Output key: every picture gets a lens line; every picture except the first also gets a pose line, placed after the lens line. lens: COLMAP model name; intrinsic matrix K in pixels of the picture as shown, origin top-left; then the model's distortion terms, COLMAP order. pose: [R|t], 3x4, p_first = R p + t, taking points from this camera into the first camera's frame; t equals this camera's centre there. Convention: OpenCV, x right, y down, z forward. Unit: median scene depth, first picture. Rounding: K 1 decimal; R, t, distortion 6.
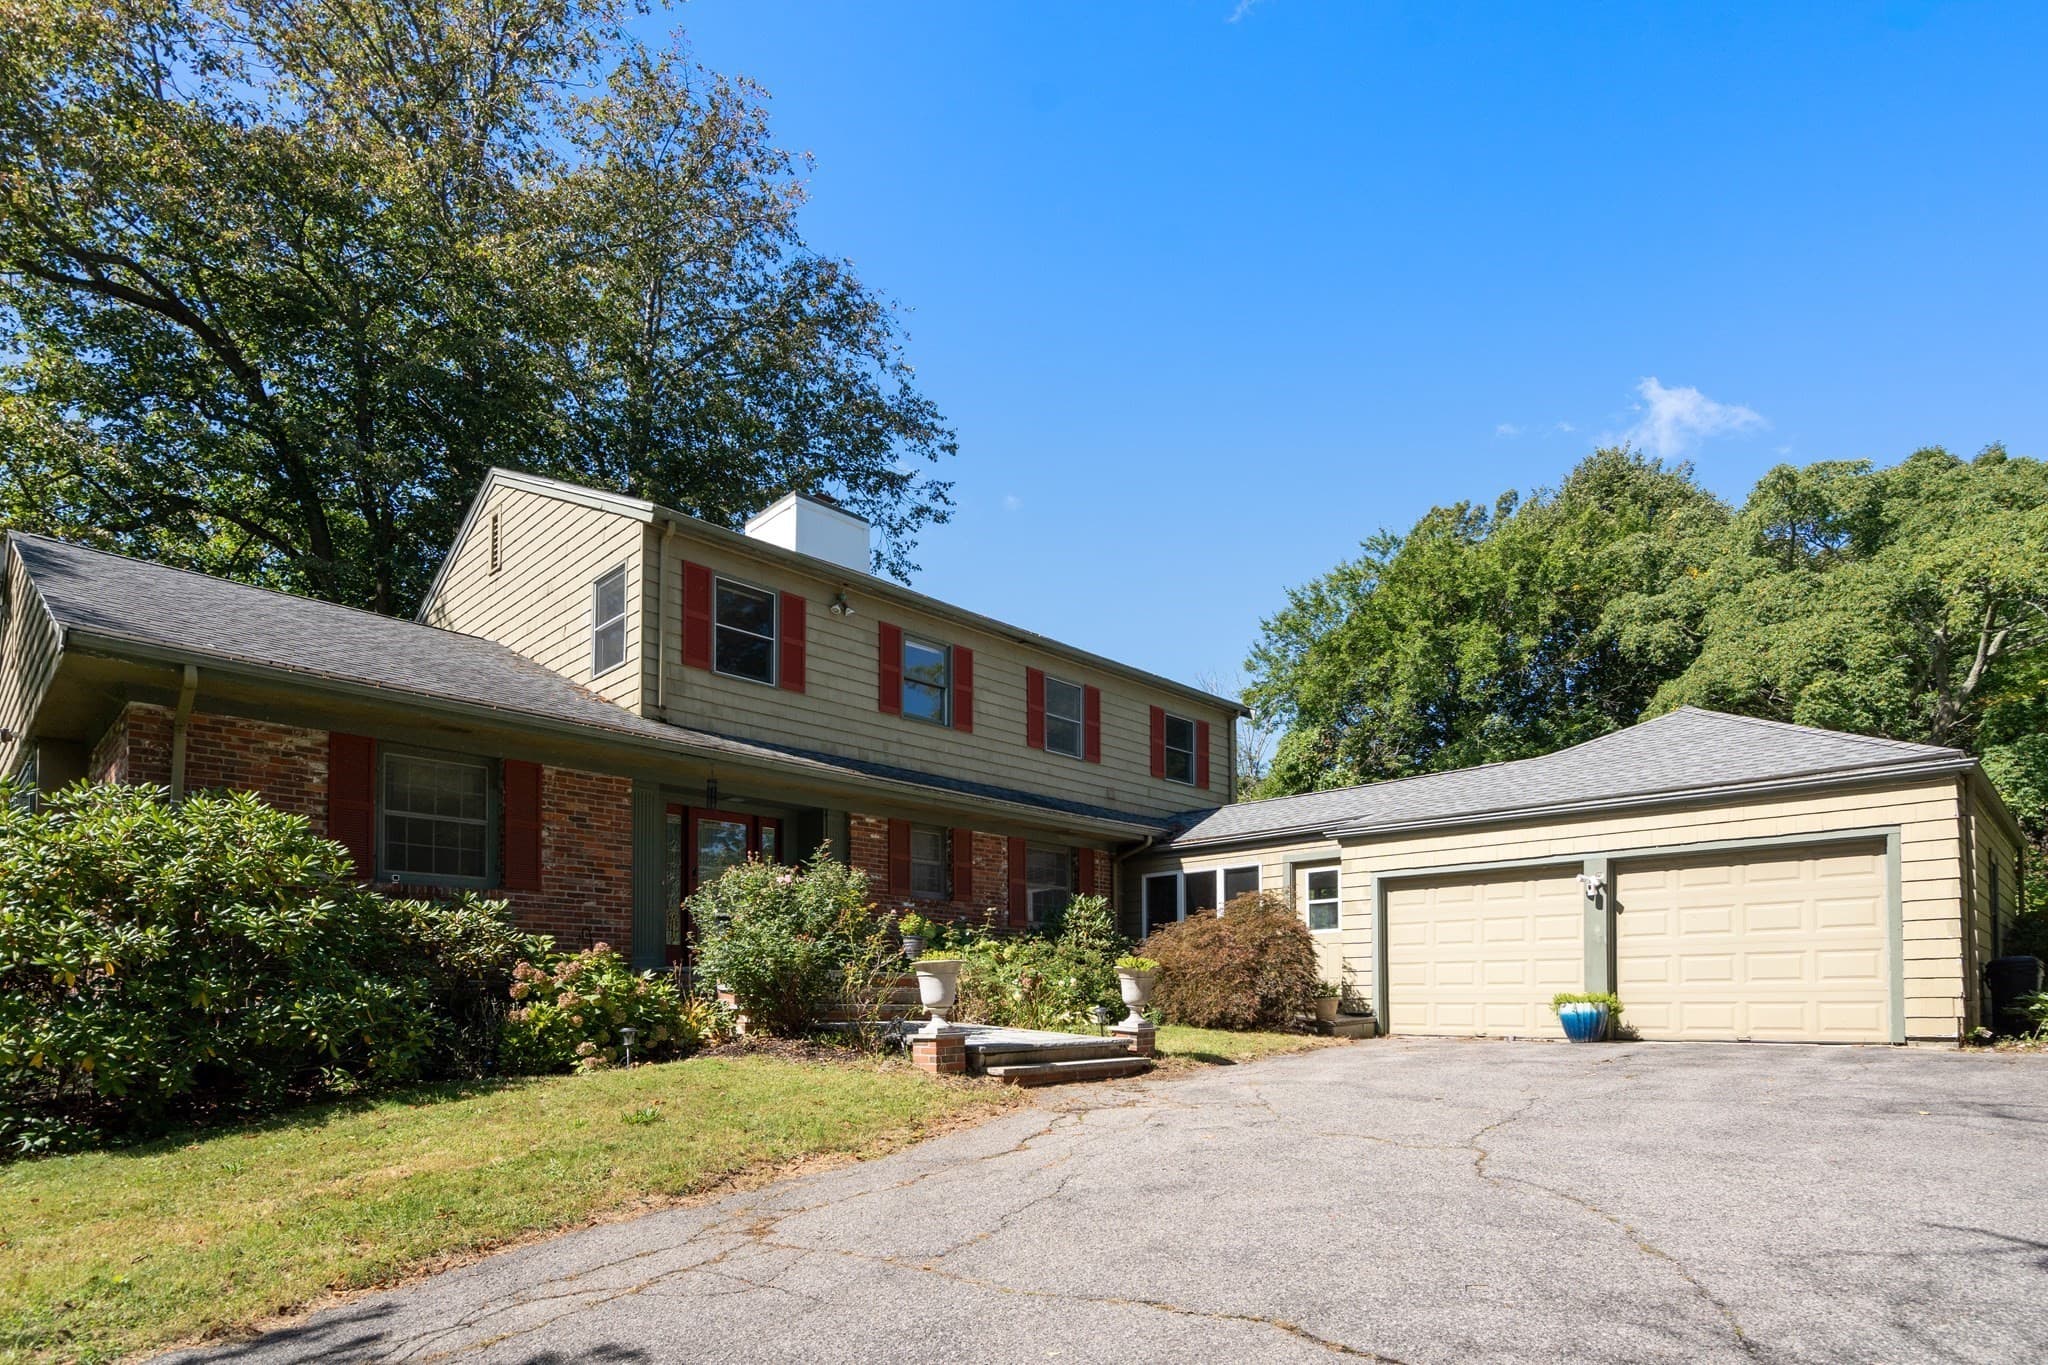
lens RADIAL K [[1001.2, 0, 1024.0], [0, 1001.2, 682.5], [0, 0, 1]] dist [-0.007169, 0.000118]
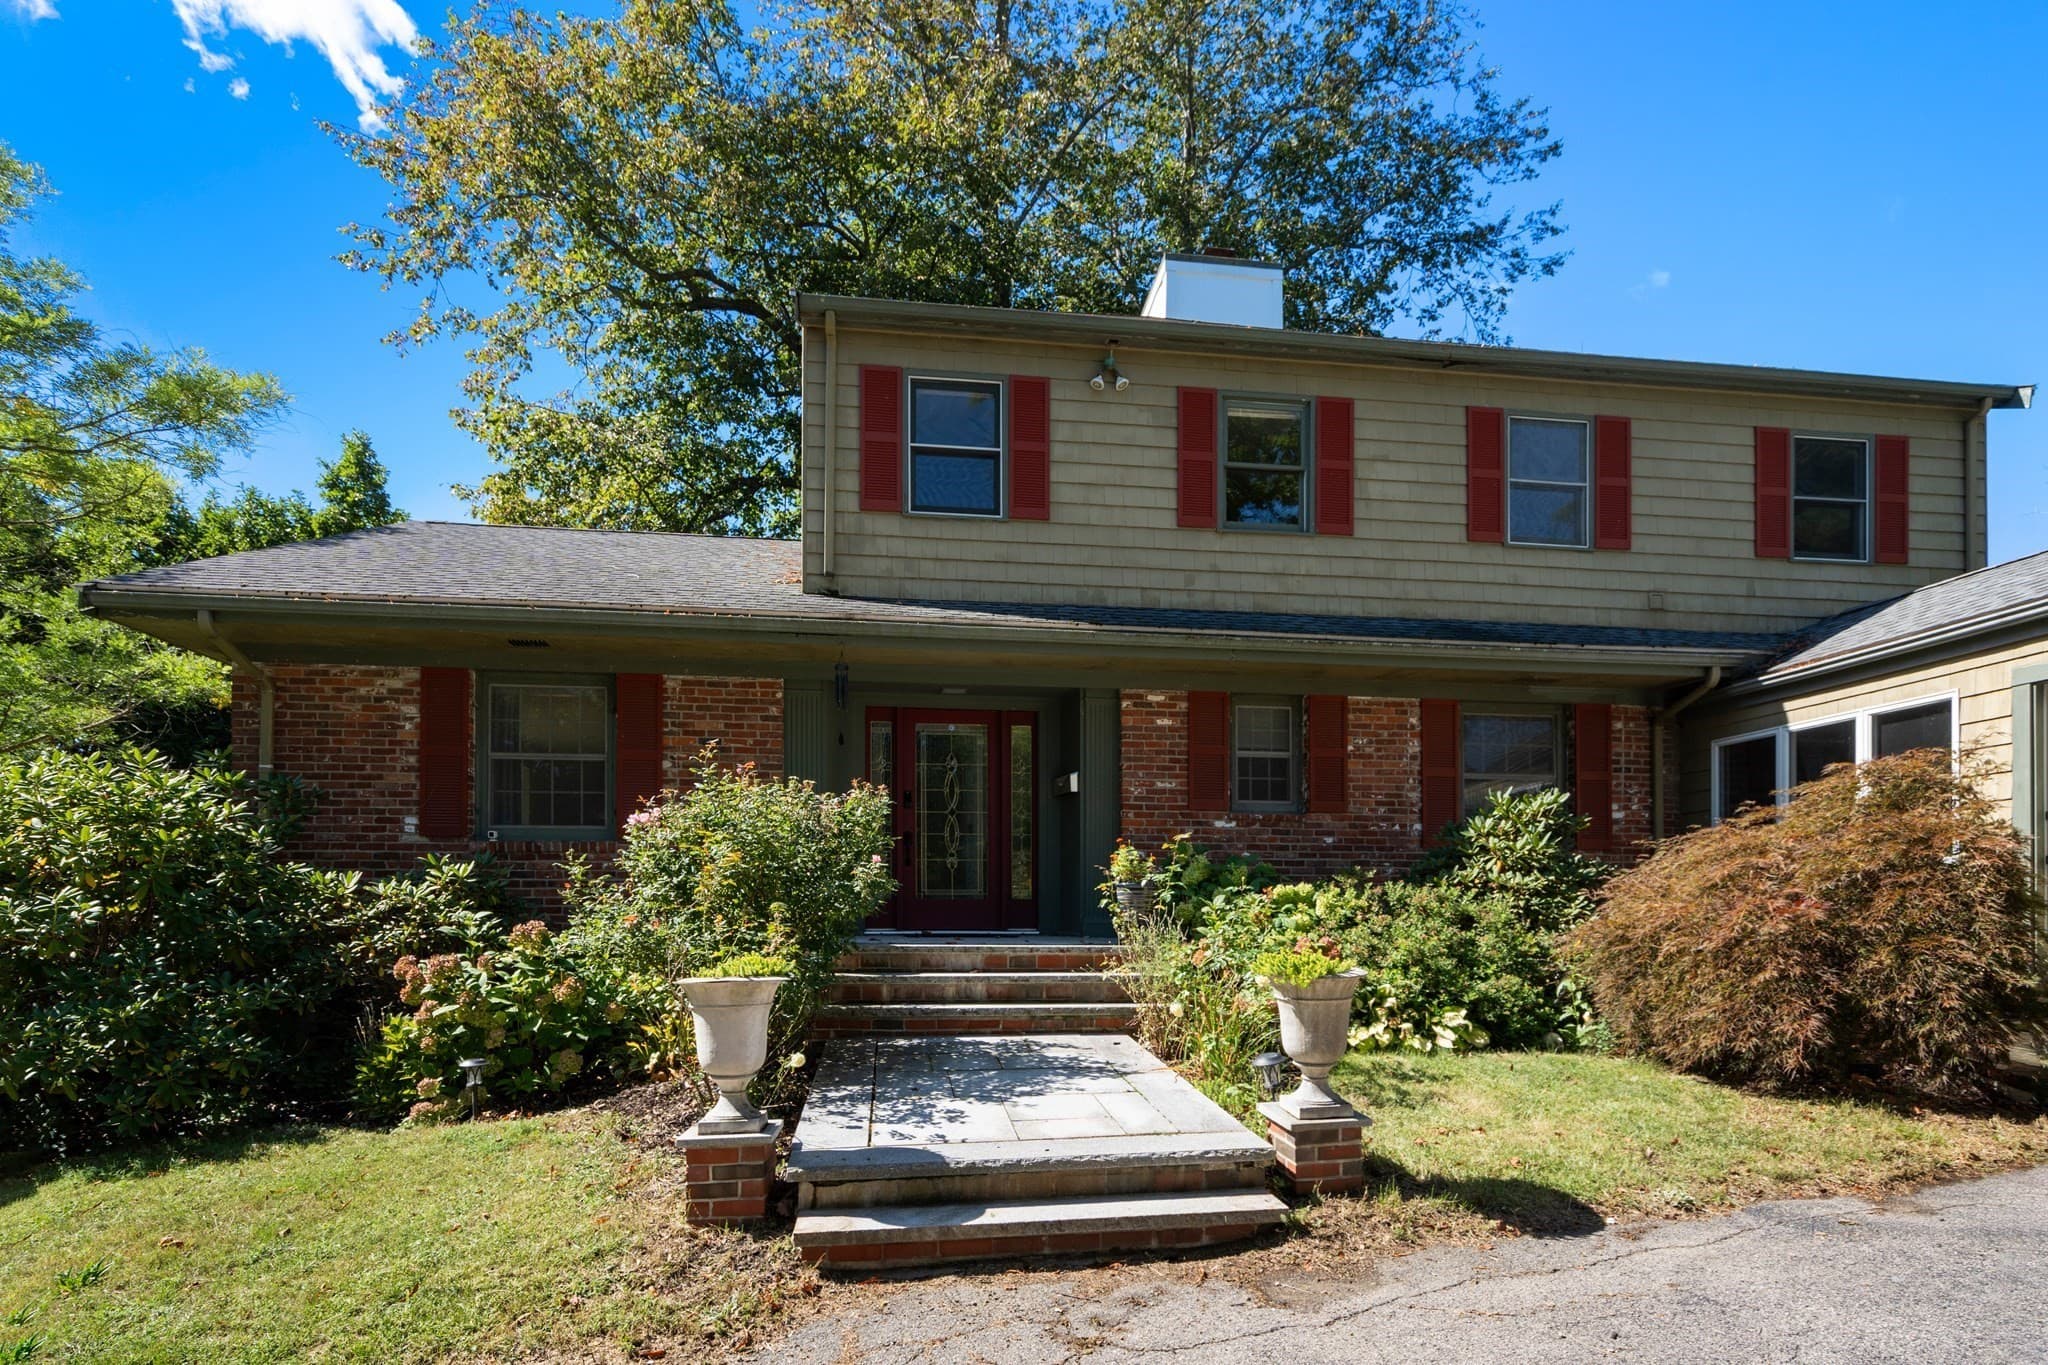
lens RADIAL K [[1140.1, 0, 1024.0], [0, 1140.1, 754.7], [0, 0, 1]] dist [0.001255, 0.001417]
pose [[0.824237, -0.085535, -0.559747, 0.171199], [0.178156, 0.977497, 0.112965, 0.072608], [0.537488, -0.192832, 0.820928, 0.337298]]
